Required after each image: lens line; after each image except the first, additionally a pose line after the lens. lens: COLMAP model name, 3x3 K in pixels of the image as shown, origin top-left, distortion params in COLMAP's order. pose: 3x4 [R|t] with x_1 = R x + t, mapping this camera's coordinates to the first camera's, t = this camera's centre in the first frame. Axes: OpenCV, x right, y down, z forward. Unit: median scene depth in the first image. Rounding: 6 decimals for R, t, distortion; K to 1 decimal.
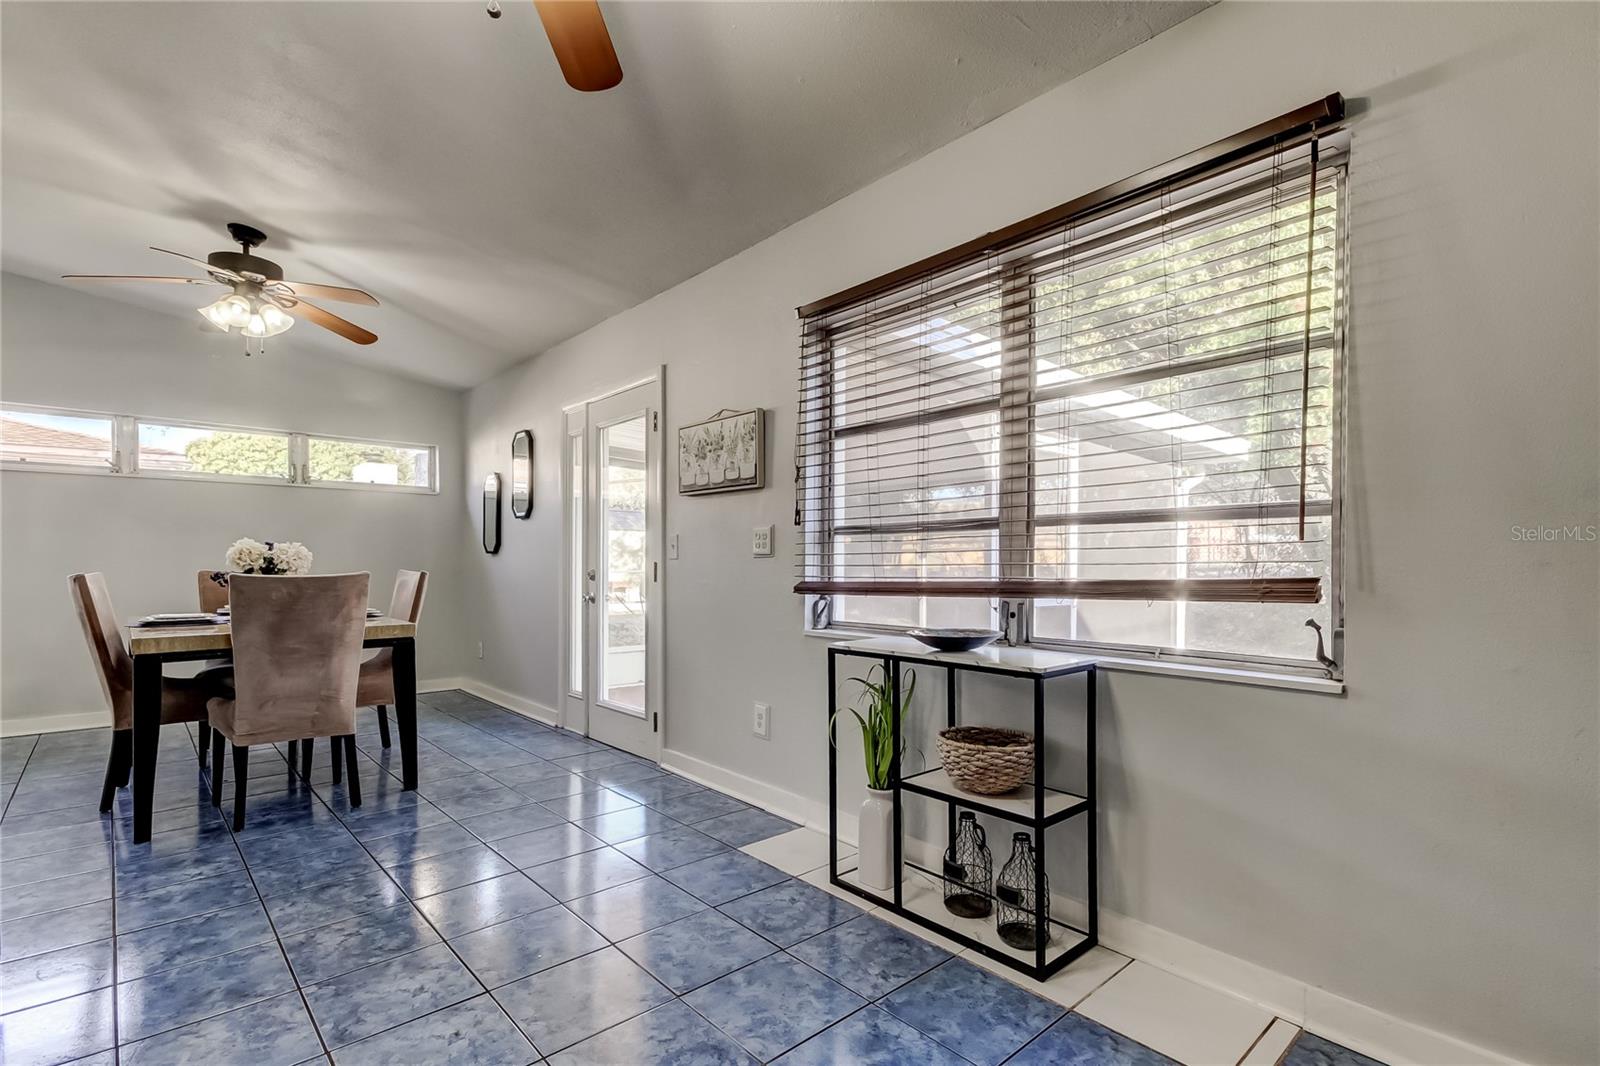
lens RADIAL K [[798.4, 0, 802.3], [0, 798.4, 552.1], [0, 0, 1]] dist [0.044339, -0.000036]
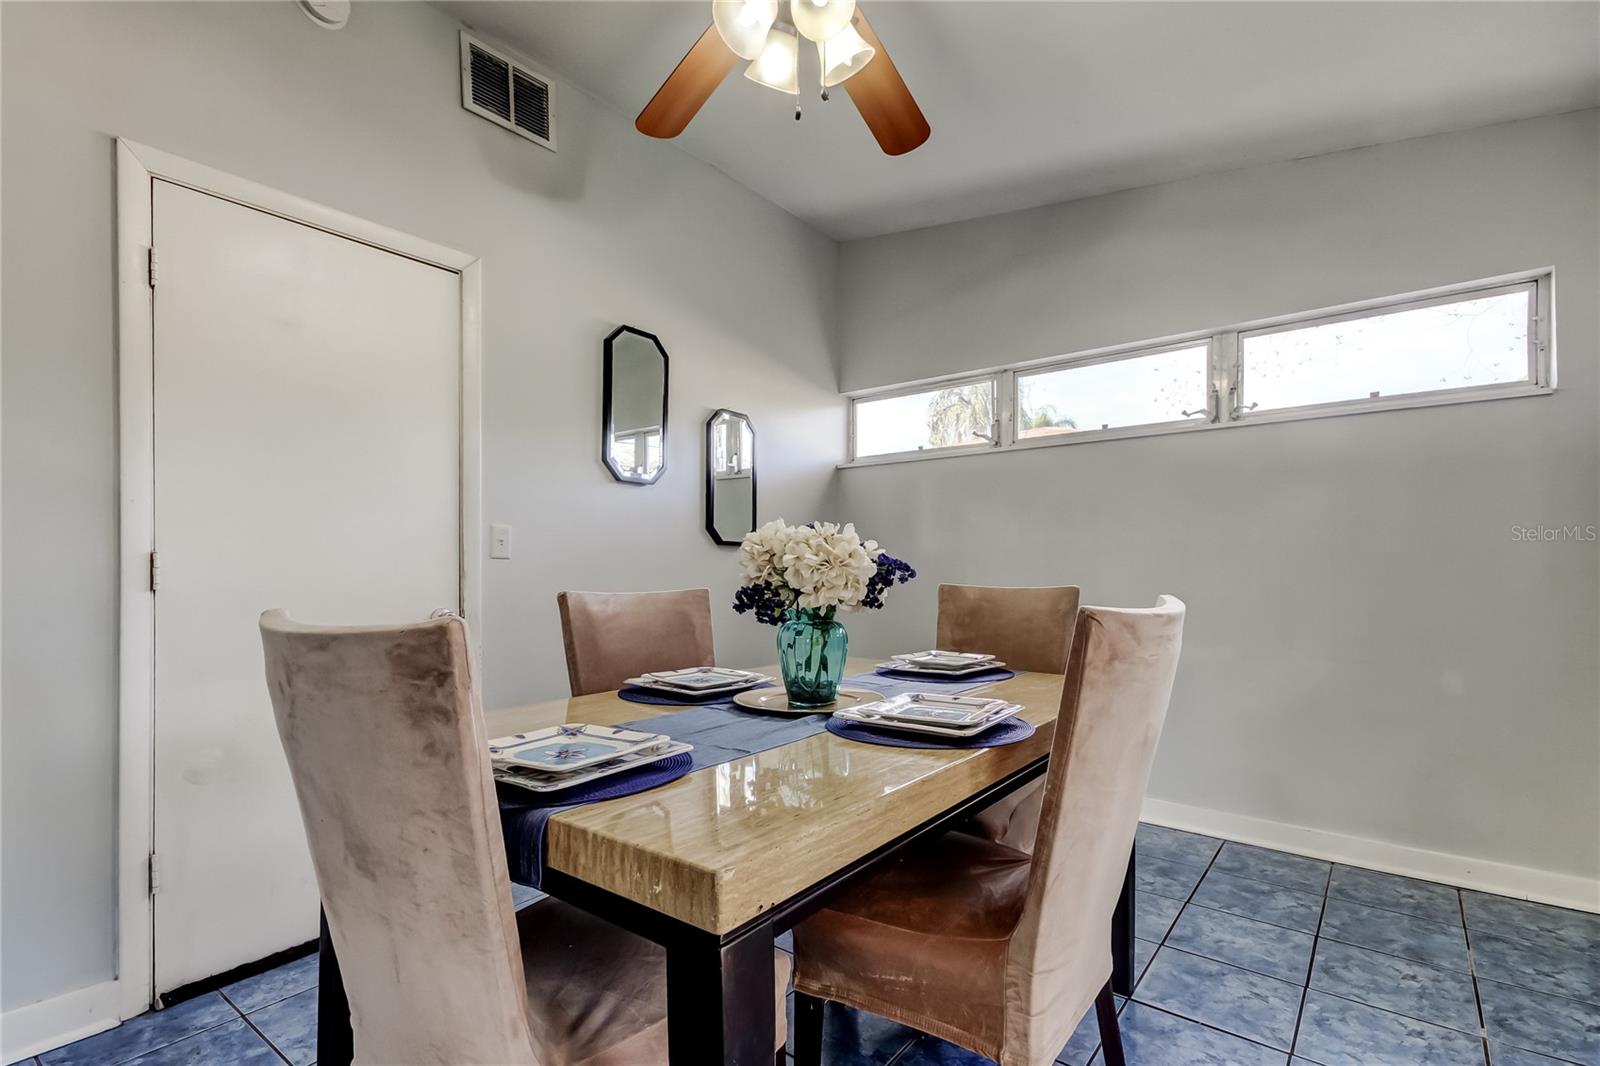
lens RADIAL K [[757.8, 0, 805.3], [0, 757.8, 569.9], [0, 0, 1]] dist [0.019088, 0.000557]
pose [[0.213402, 0.005554, -0.976949, -0.332801], [0.001777, 0.999980, 0.006073, 0.009625], [0.976963, -0.003032, 0.213388, 1.151684]]
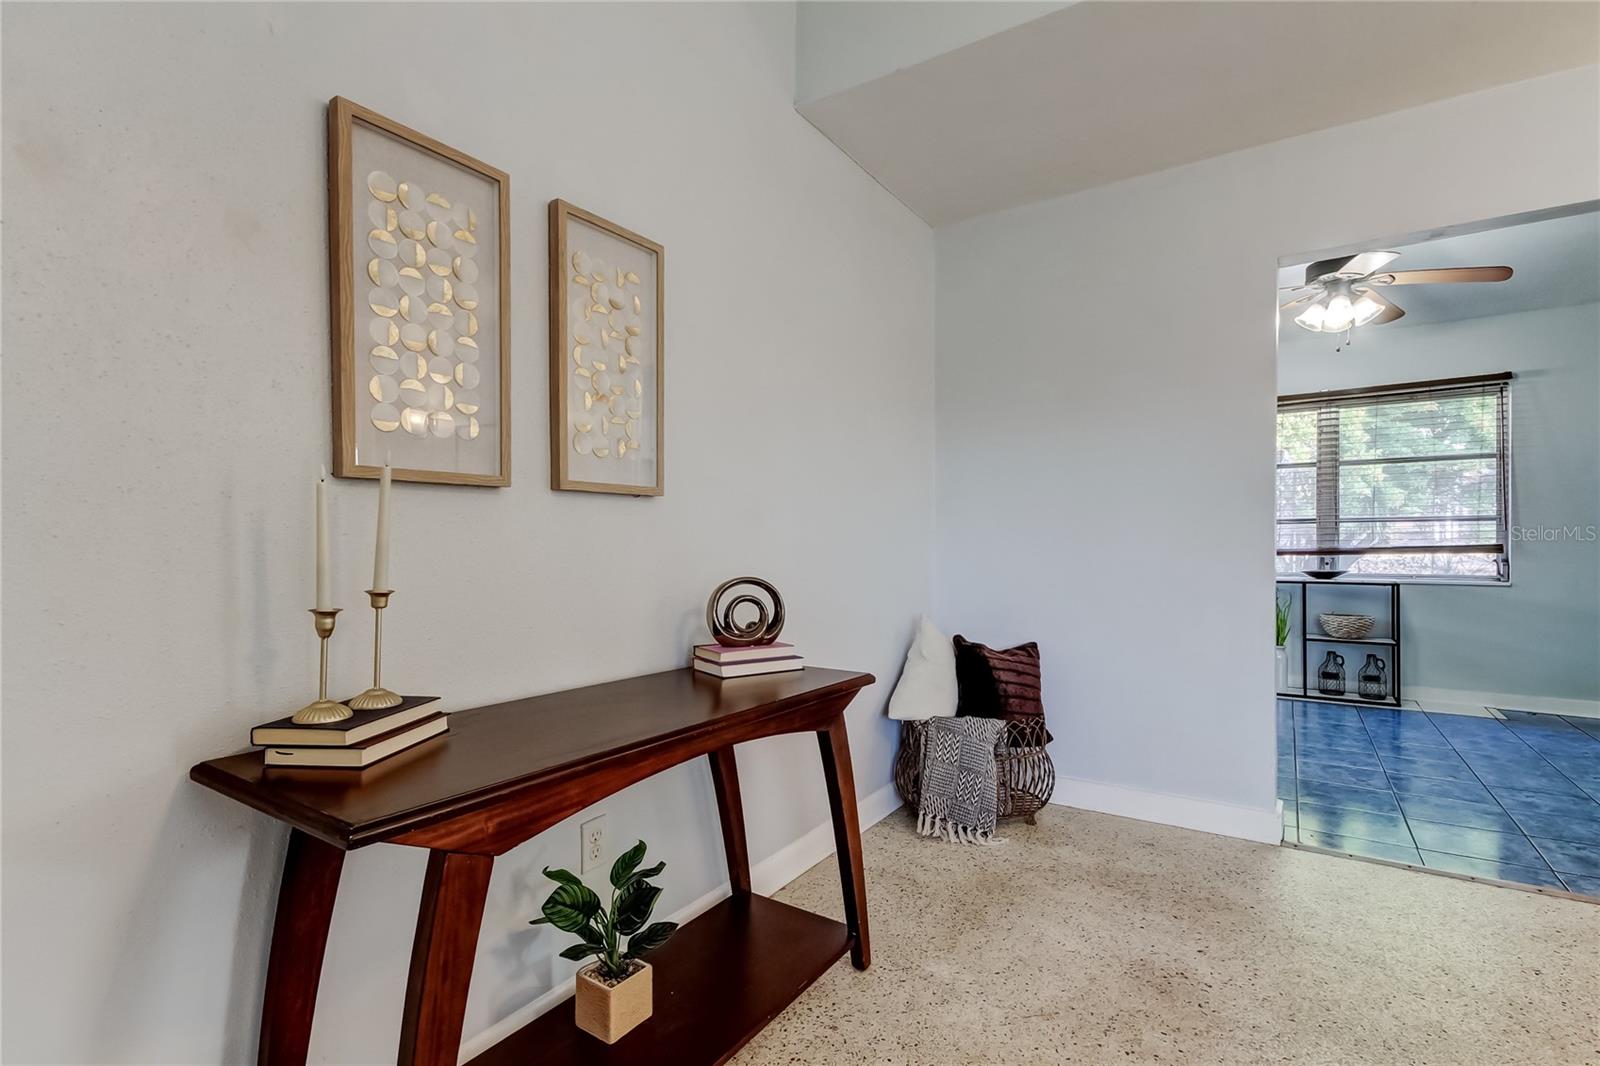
lens RADIAL K [[749.7, 0, 807.1], [0, 749.7, 547.1], [0, 0, 1]] dist [0.006340, -0.001025]
pose [[0.957386, 0.001665, 0.288808, -1.391997], [-0.004488, 0.999948, 0.009111, 0.018275], [-0.288778, -0.010019, 0.957344, -0.449290]]
